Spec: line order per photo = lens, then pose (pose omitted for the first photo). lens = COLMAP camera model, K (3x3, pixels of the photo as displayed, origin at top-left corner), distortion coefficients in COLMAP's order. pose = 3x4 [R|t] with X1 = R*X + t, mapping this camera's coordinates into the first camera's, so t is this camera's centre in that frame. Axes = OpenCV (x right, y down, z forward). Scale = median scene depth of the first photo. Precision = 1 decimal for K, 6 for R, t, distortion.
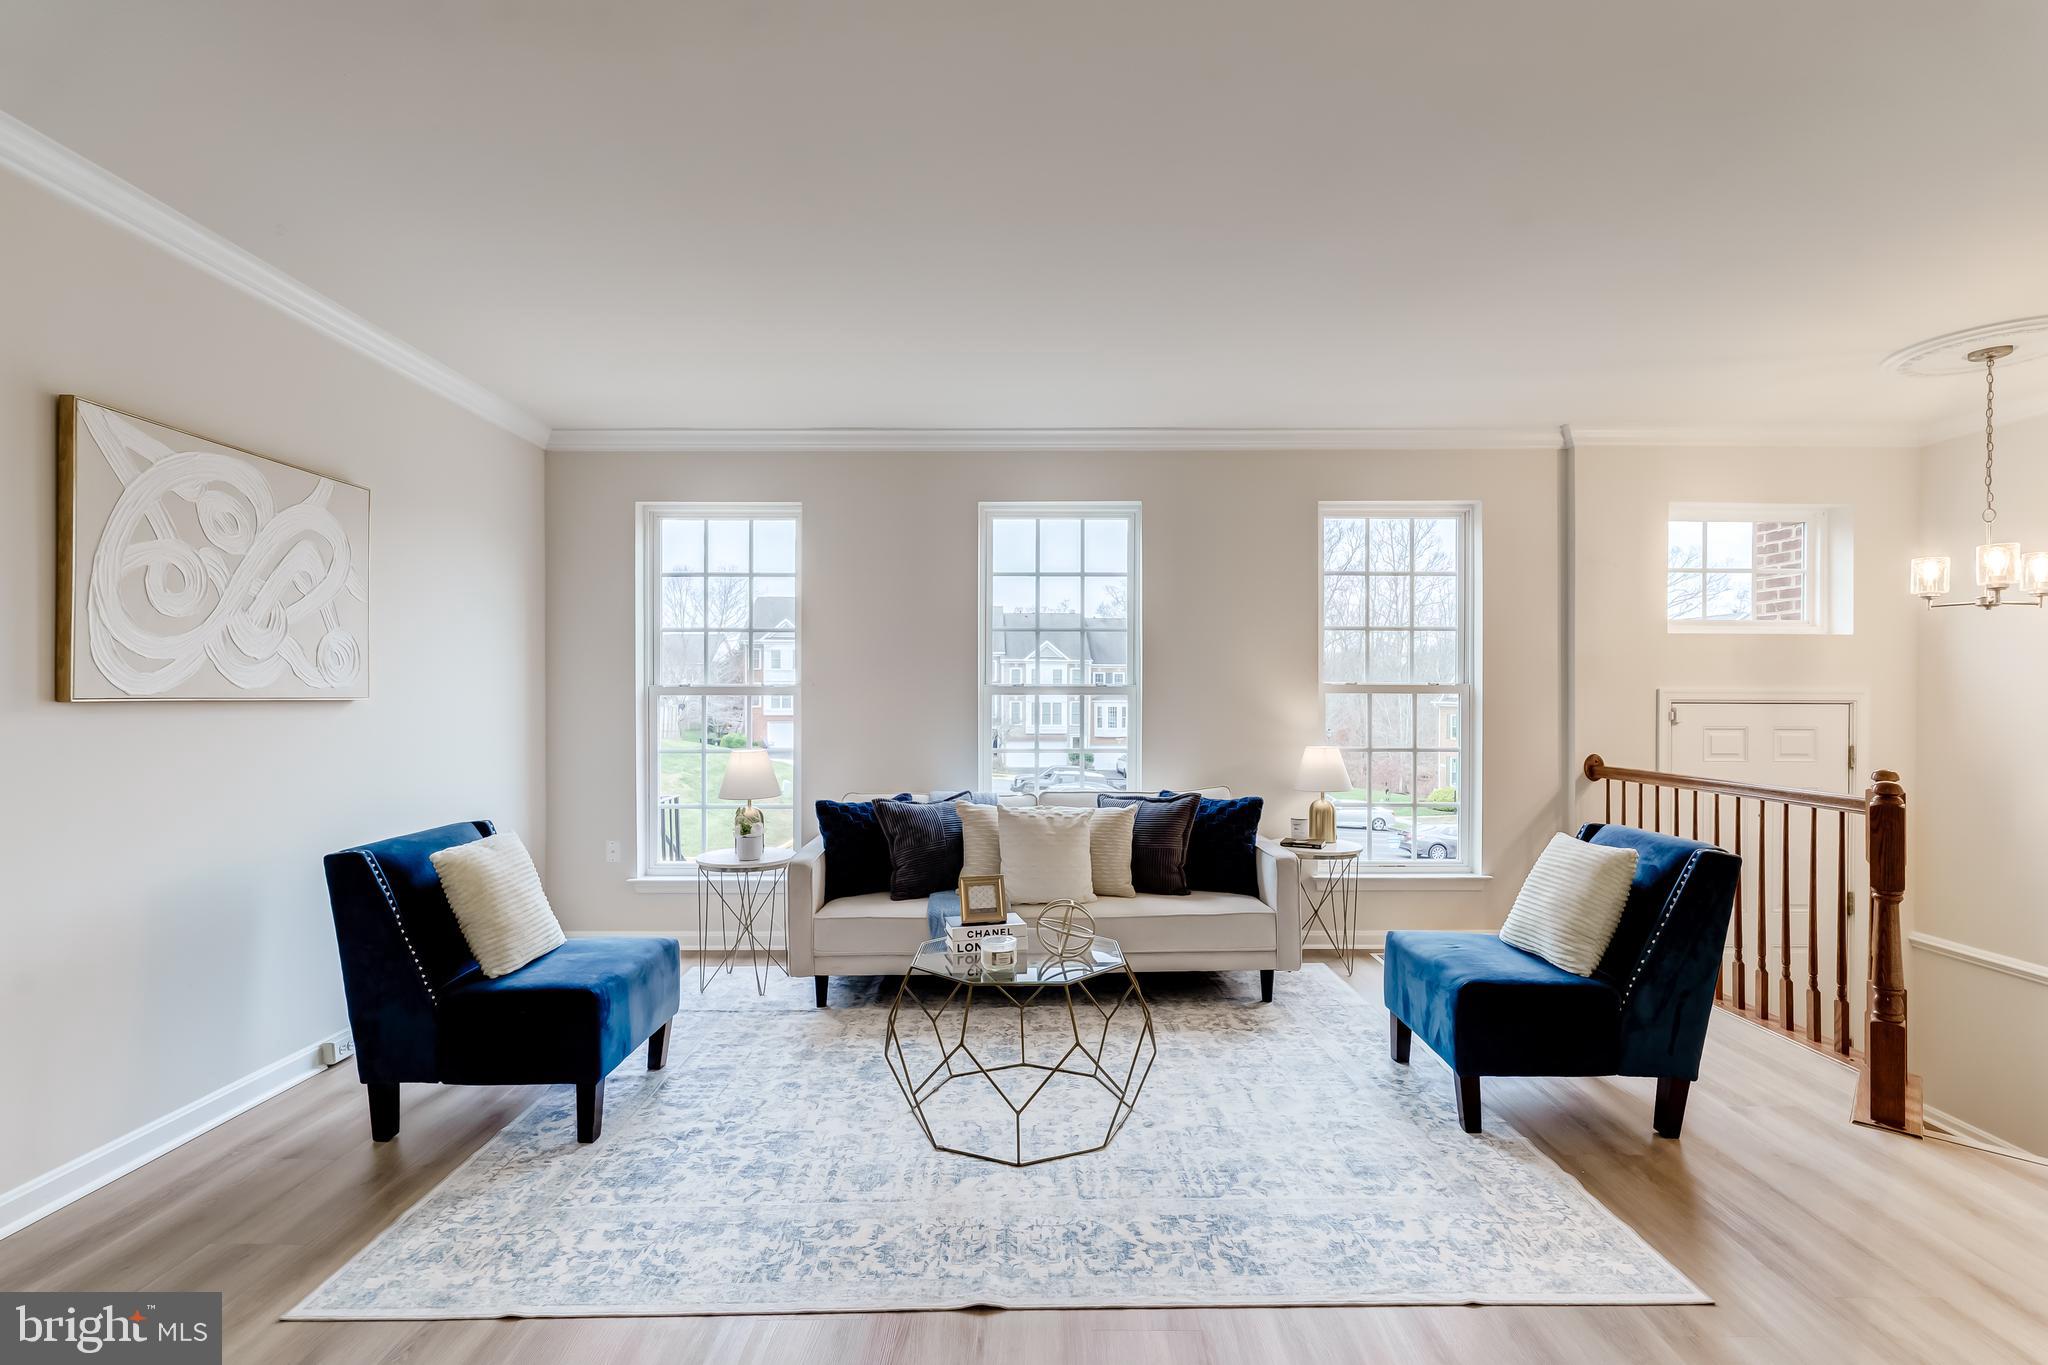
lens RADIAL K [[906.5, 0, 1026.1], [0, 906.5, 695.4], [0, 0, 1]] dist [-0.000467, -0.000017]
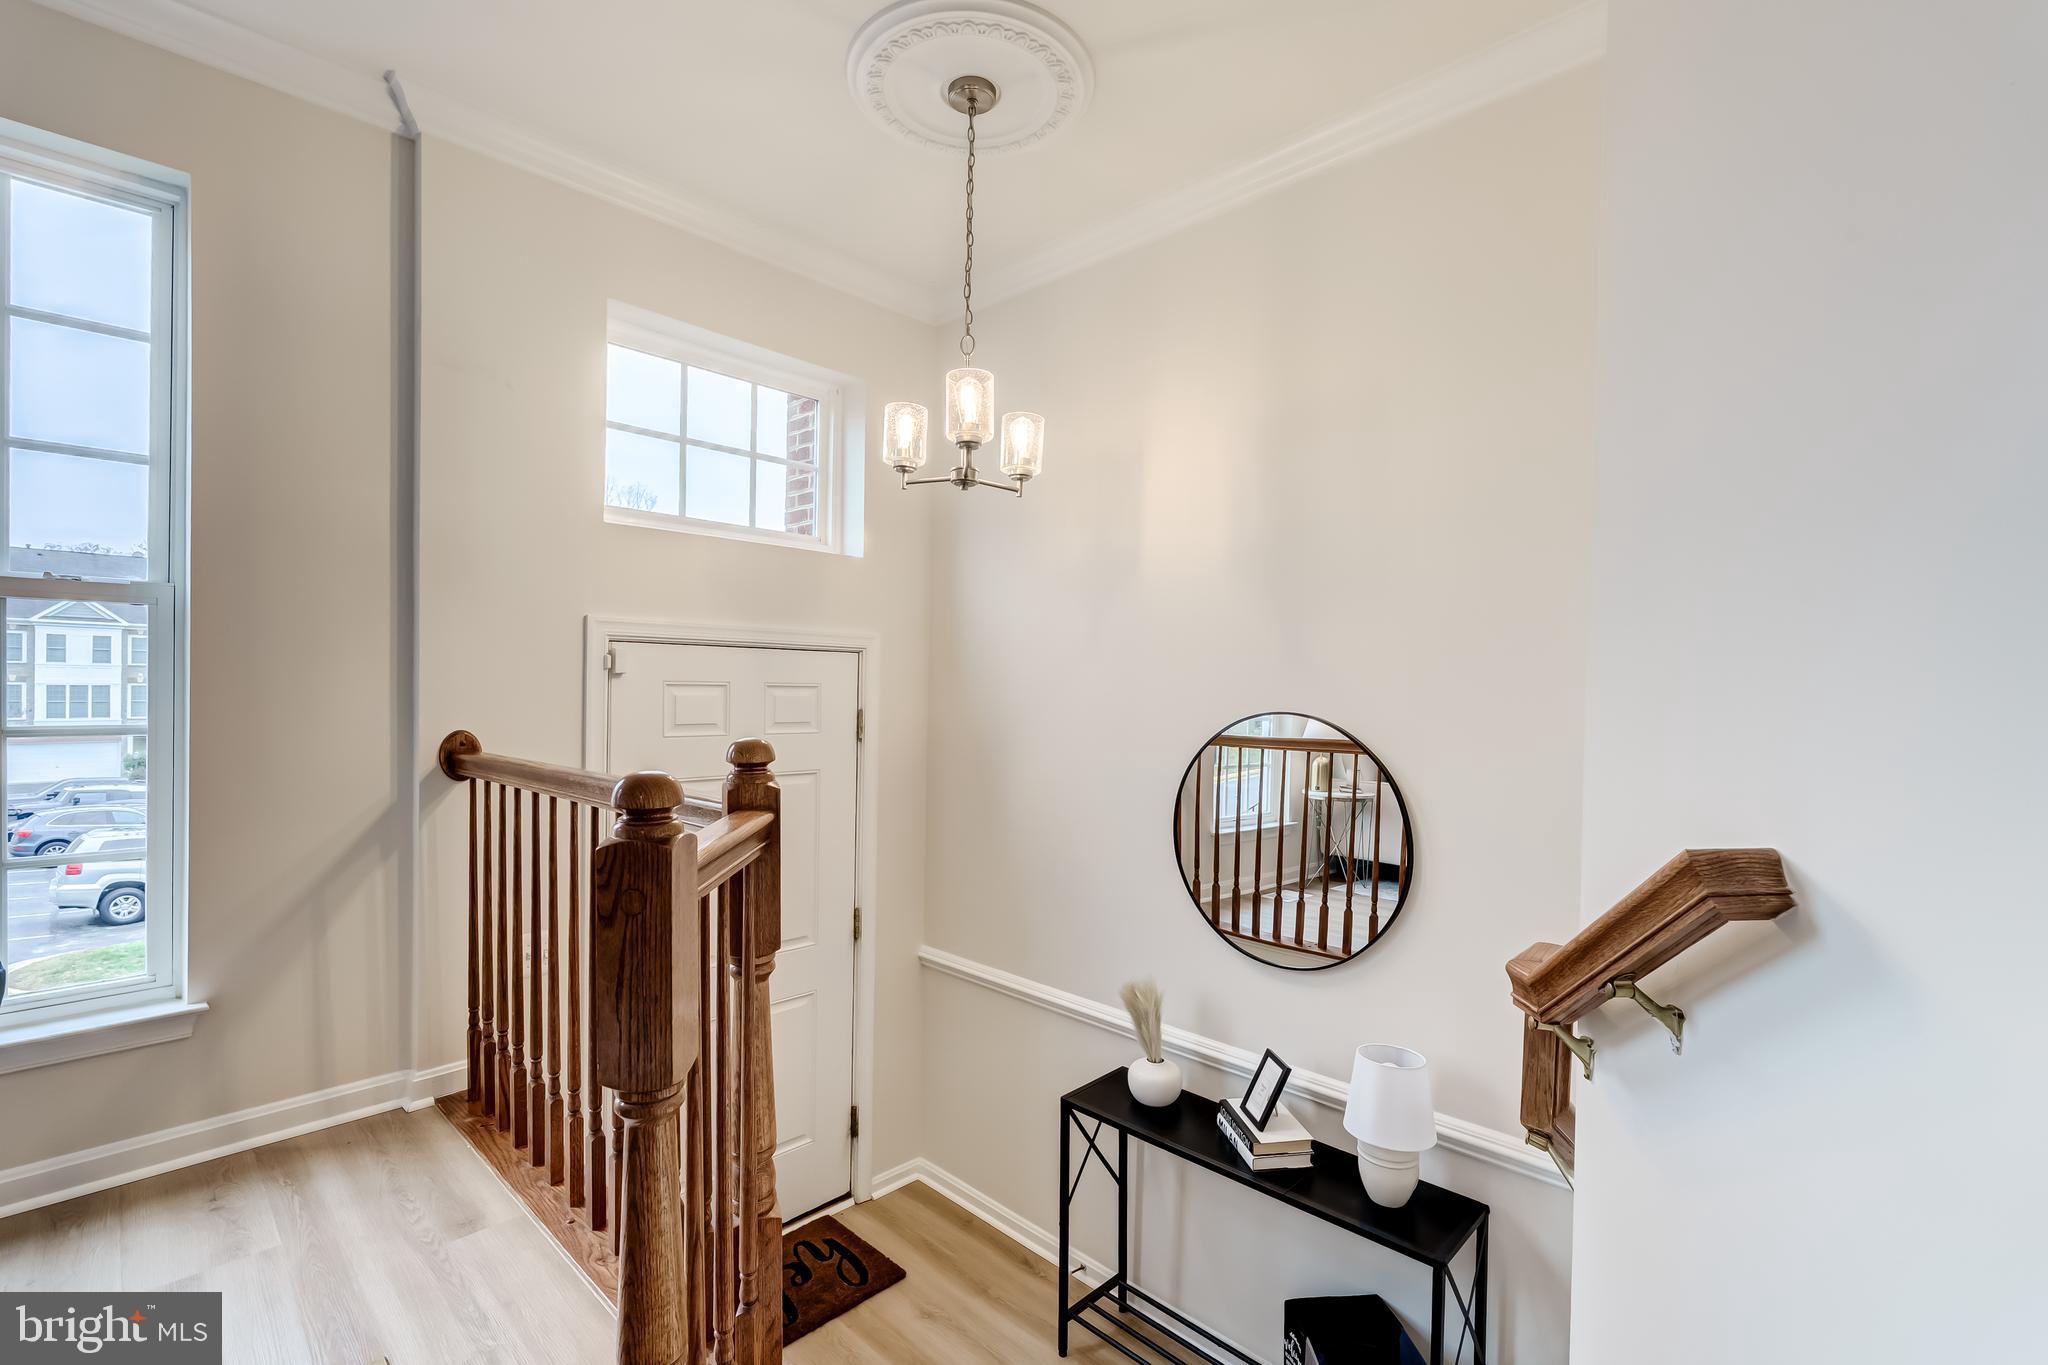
lens RADIAL K [[928.9, 0, 1020.0], [0, 928.9, 696.4], [0, 0, 1]] dist [0.000528, 0.000088]
pose [[0.702720, -0.001116, 0.711466, 0.543545], [-0.010342, 0.999877, 0.011784, 0.040626], [-0.711392, -0.015639, 0.702622, 0.442719]]
